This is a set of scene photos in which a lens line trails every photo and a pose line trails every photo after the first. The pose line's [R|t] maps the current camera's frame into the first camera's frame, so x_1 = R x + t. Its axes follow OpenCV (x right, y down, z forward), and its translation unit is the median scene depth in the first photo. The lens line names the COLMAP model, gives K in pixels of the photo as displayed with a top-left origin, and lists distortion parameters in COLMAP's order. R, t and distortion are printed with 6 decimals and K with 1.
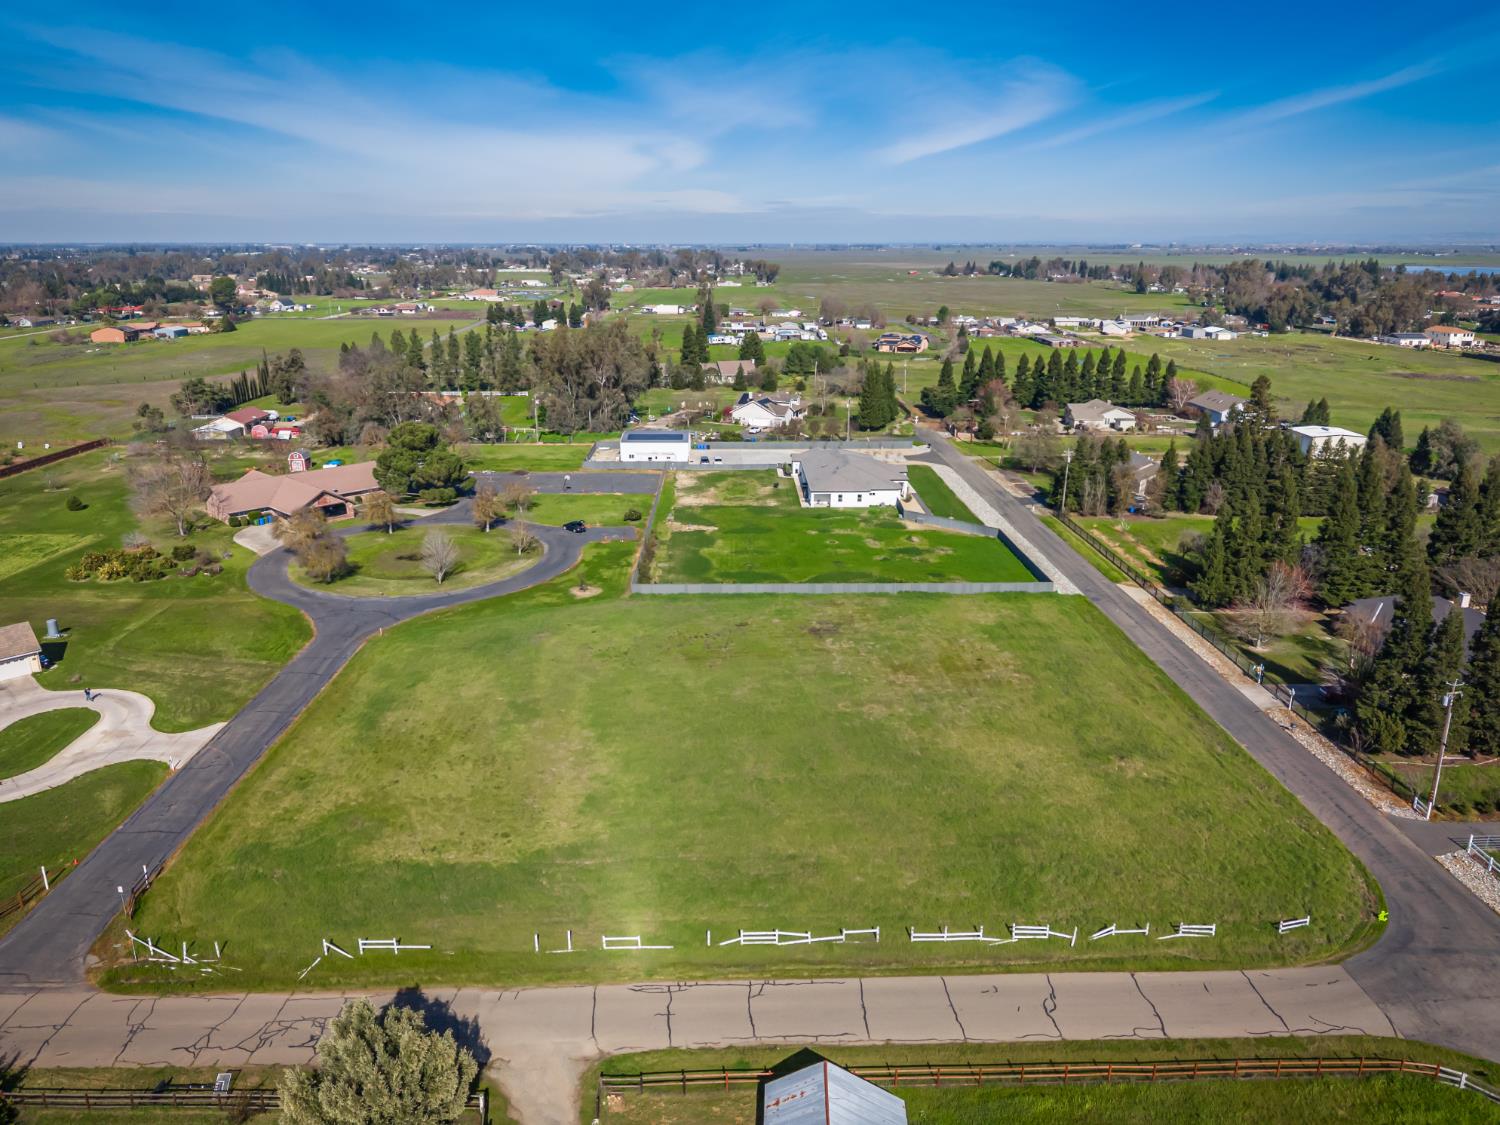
lens RADIAL K [[1010.4, 0, 750.0], [0, 1010.4, 562.5], [0, 0, 1]] dist [0.052015, -0.059561]
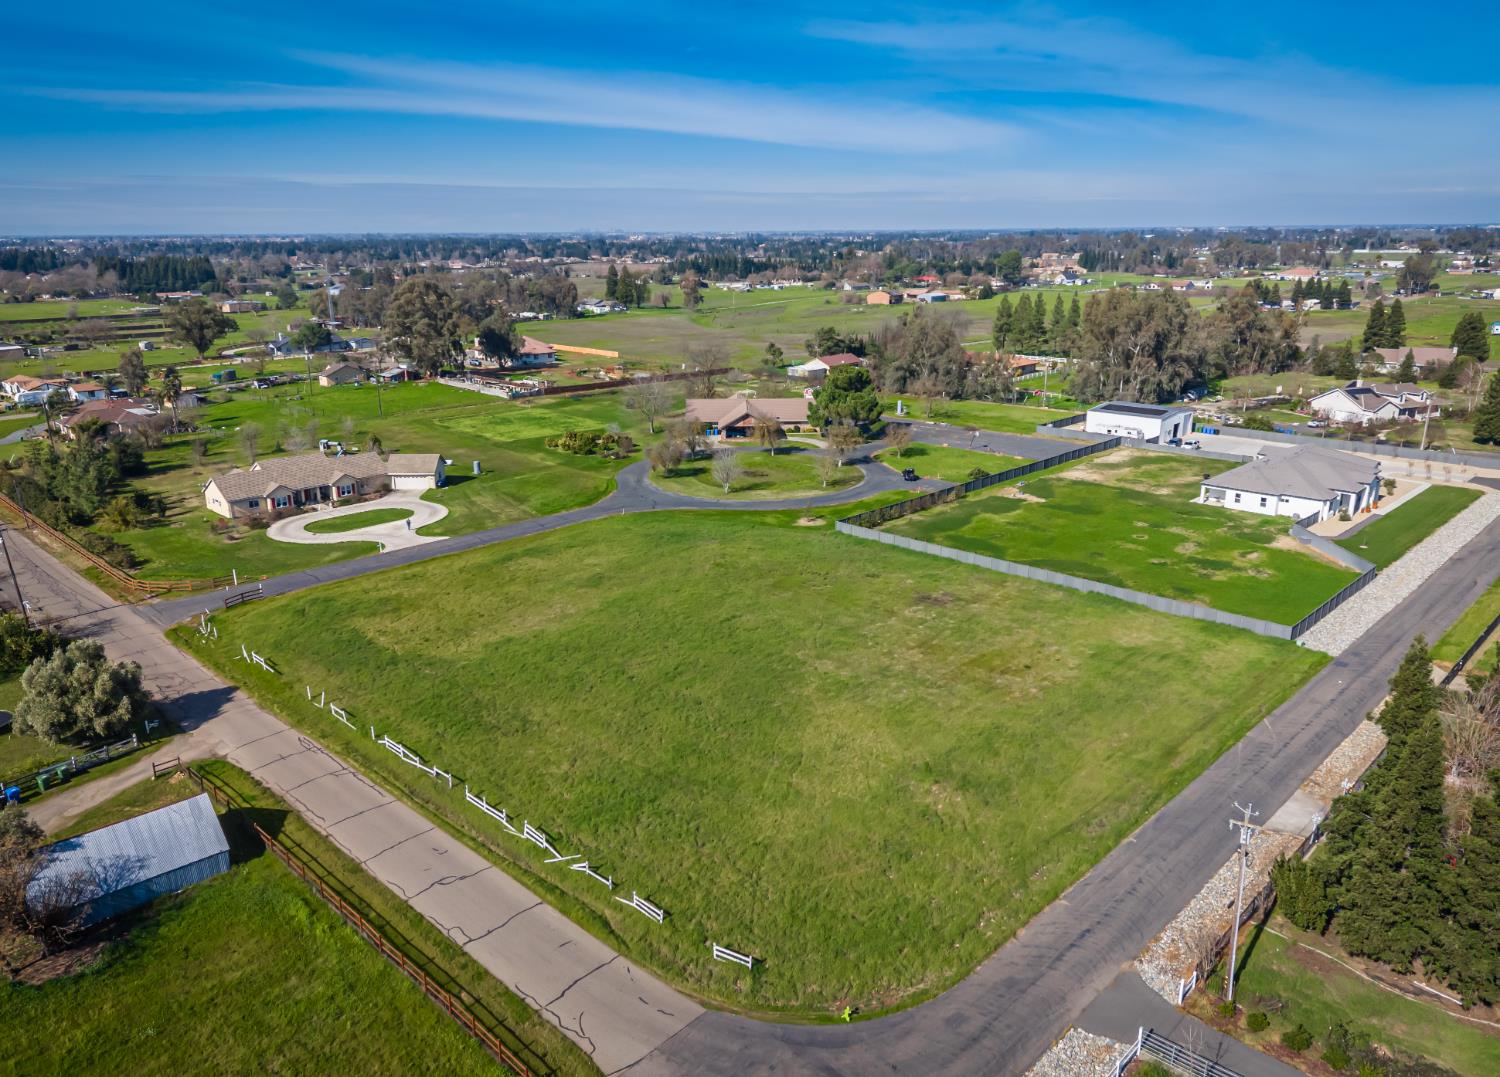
lens RADIAL K [[1047.3, 0, 750.0], [0, 1047.3, 538.5], [0, 0, 1]] dist [0.090730, -0.188368]
pose [[0.699861, 0.194440, -0.687305, 0.519474], [-0.205894, 0.976309, 0.066545, -0.012446], [0.683961, 0.094940, 0.723315, 0.186474]]
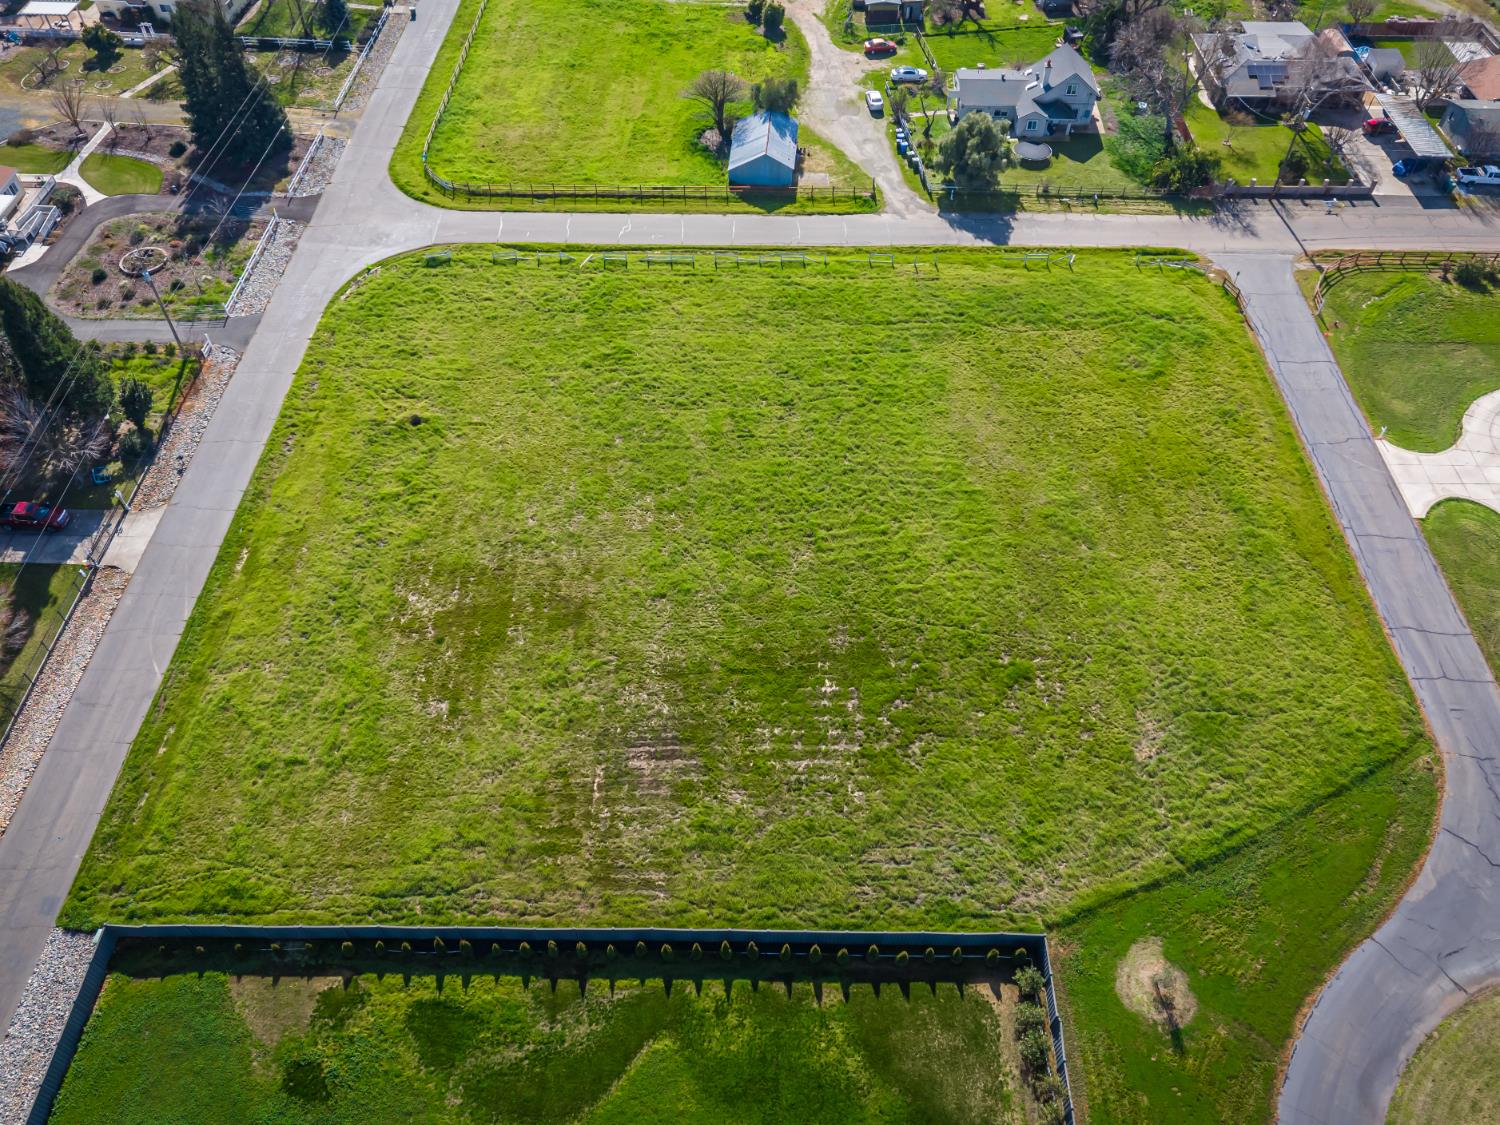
lens RADIAL K [[1102.7, 0, 750.0], [0, 1102.7, 562.5], [0, 0, 1]] dist [0.050547, -0.058315]
pose [[-0.999274, -0.035332, 0.014237, 0.016169], [-0.000691, 0.390513, 0.920597, -0.482020], [-0.038086, 0.919919, -0.390254, 1.009219]]
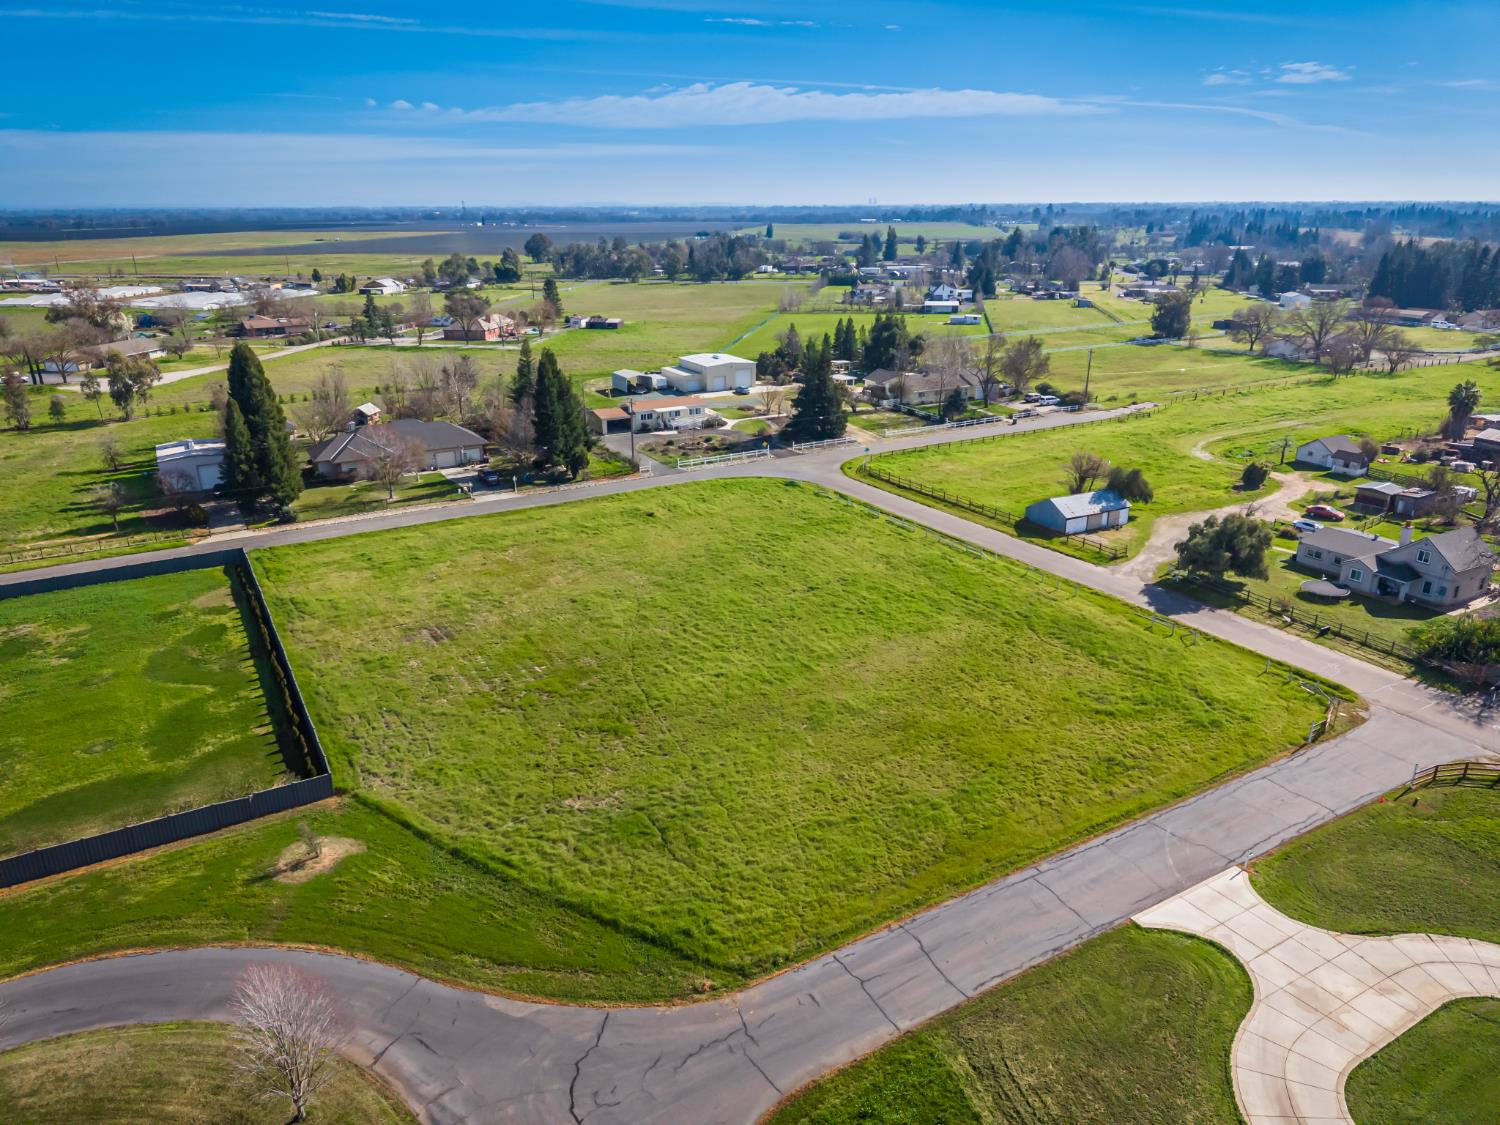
lens RADIAL K [[1010.4, 0, 750.0], [0, 1010.4, 562.5], [0, 0, 1]] dist [0.052015, -0.059561]
pose [[-0.484276, -0.292146, 0.824698, -0.587371], [0.266397, 0.848610, 0.457049, -0.237165], [-0.833372, 0.441035, -0.333135, 0.914761]]
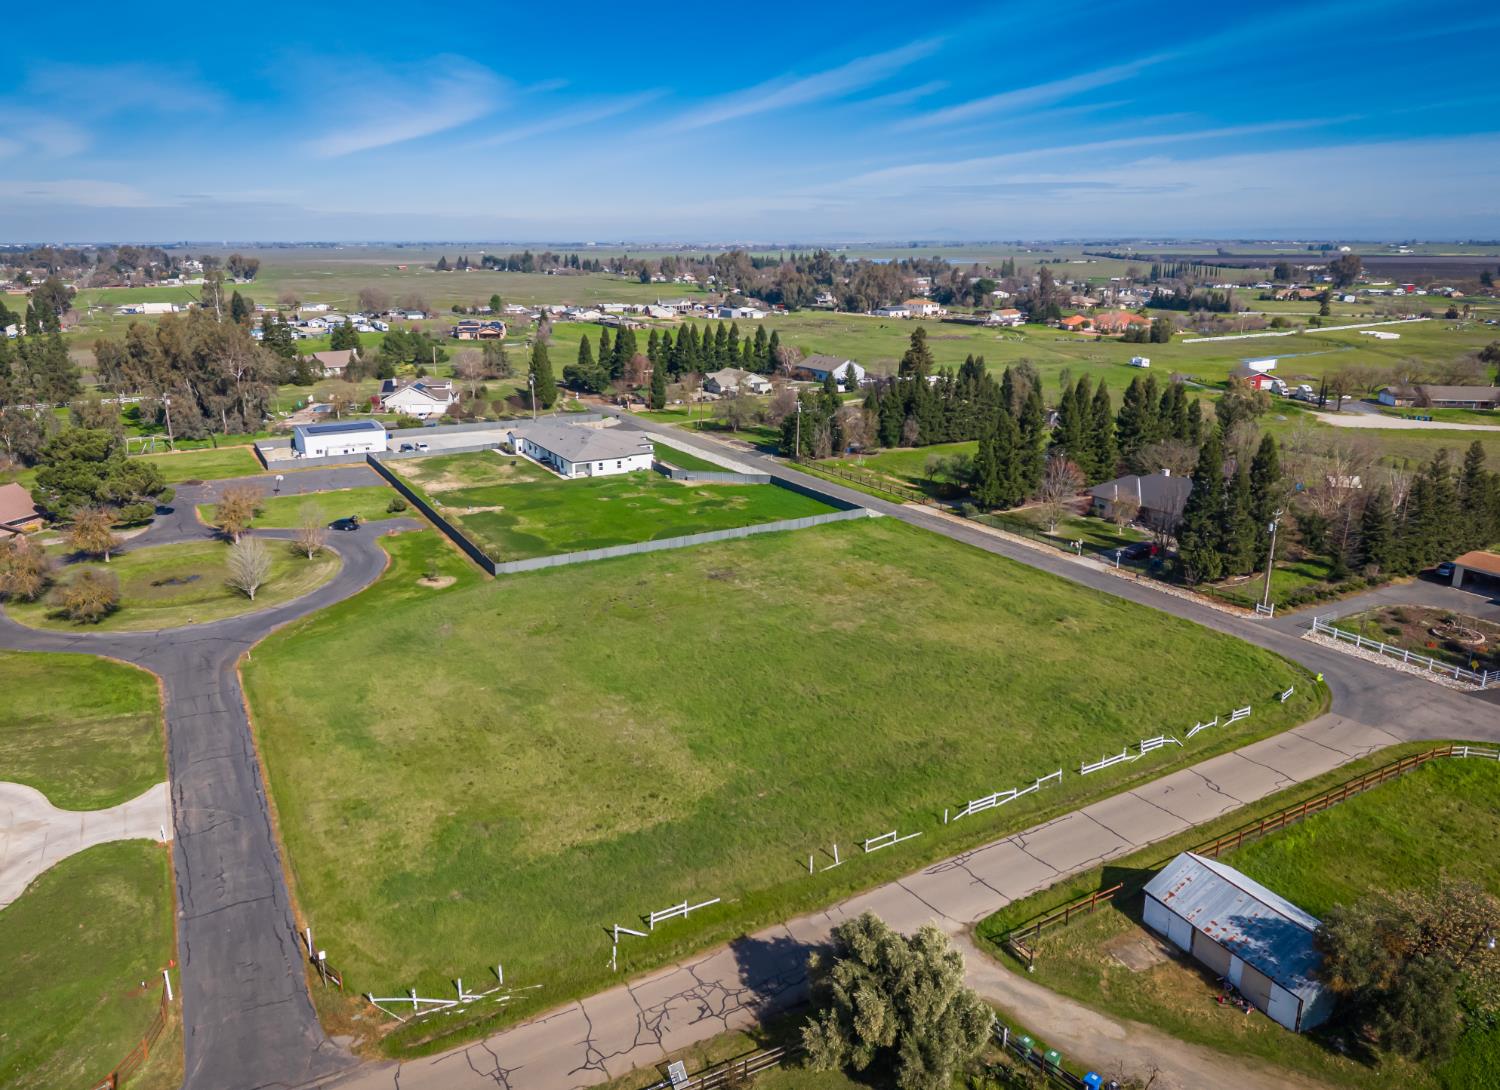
lens RADIAL K [[999.6, 0, 744.7], [0, 999.6, 590.1], [0, 0, 1]] dist [0.061908, -0.083474]
pose [[0.881464, -0.158445, 0.444878, -0.316660], [0.145547, 0.987327, 0.063258, 0.019136], [-0.449262, 0.008991, 0.893355, 0.075536]]
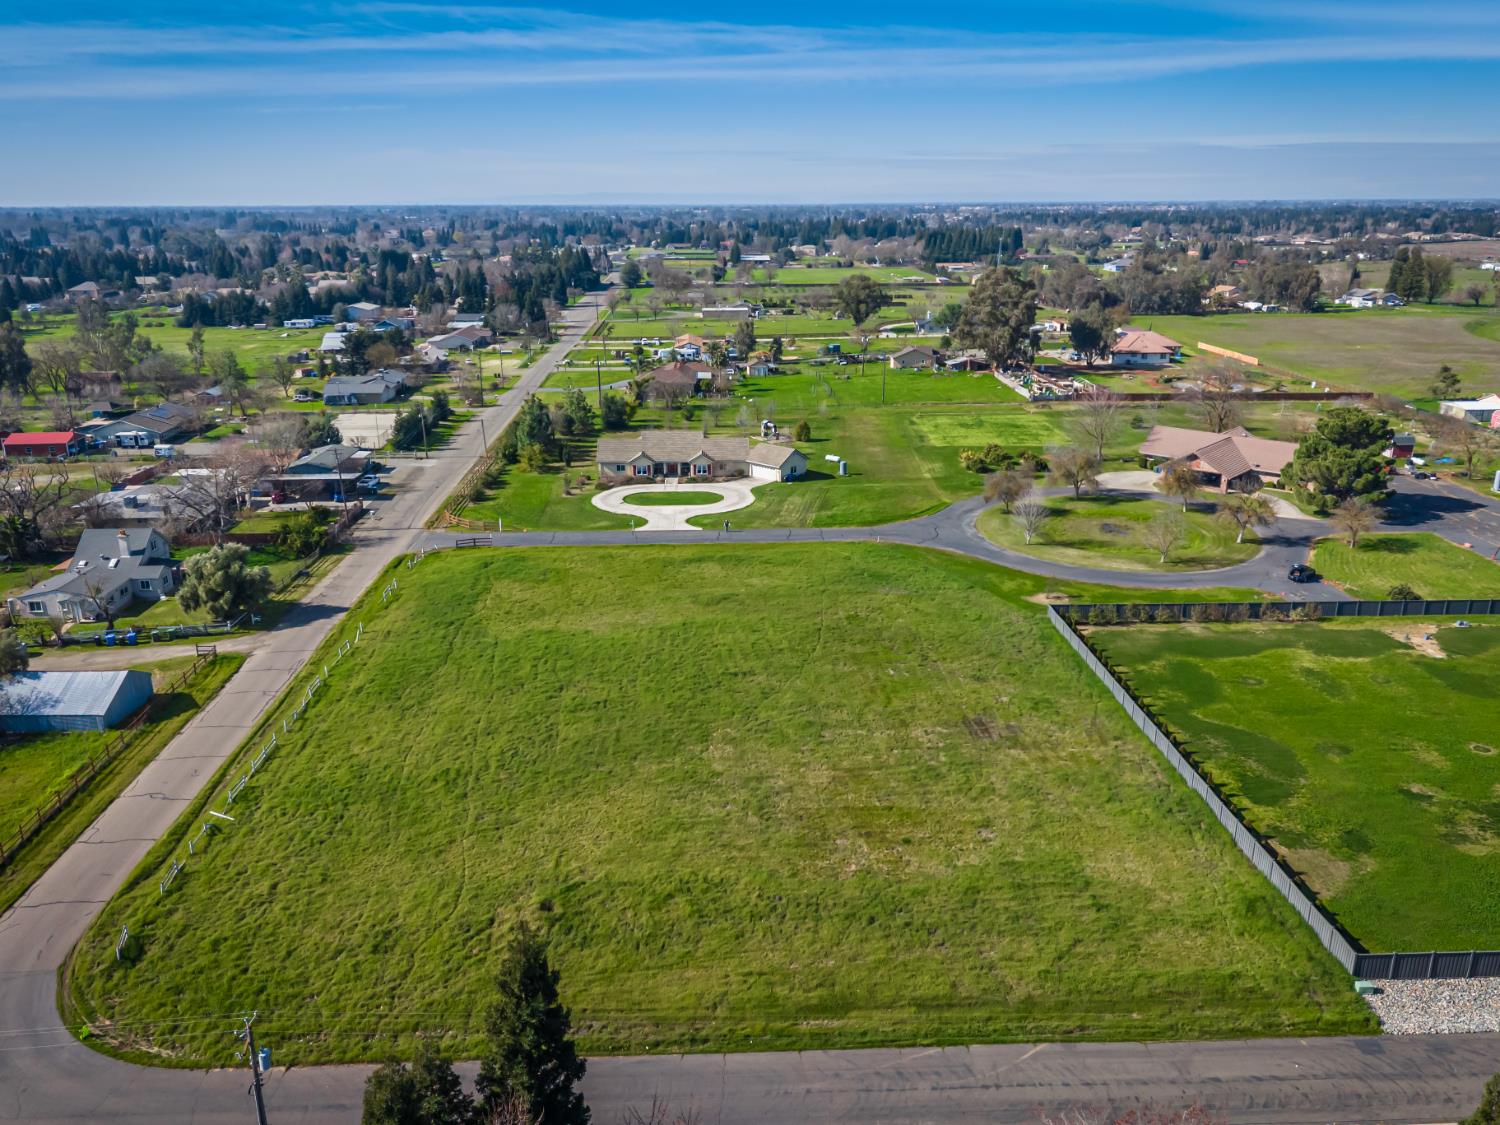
lens RADIAL K [[1102.7, 0, 750.0], [0, 1102.7, 562.5], [0, 0, 1]] dist [0.050547, -0.058315]
pose [[0.016879, 0.306767, -0.951635, 0.662555], [-0.293849, 0.911261, 0.288540, -0.181645], [0.955703, 0.274767, 0.105525, 0.654650]]
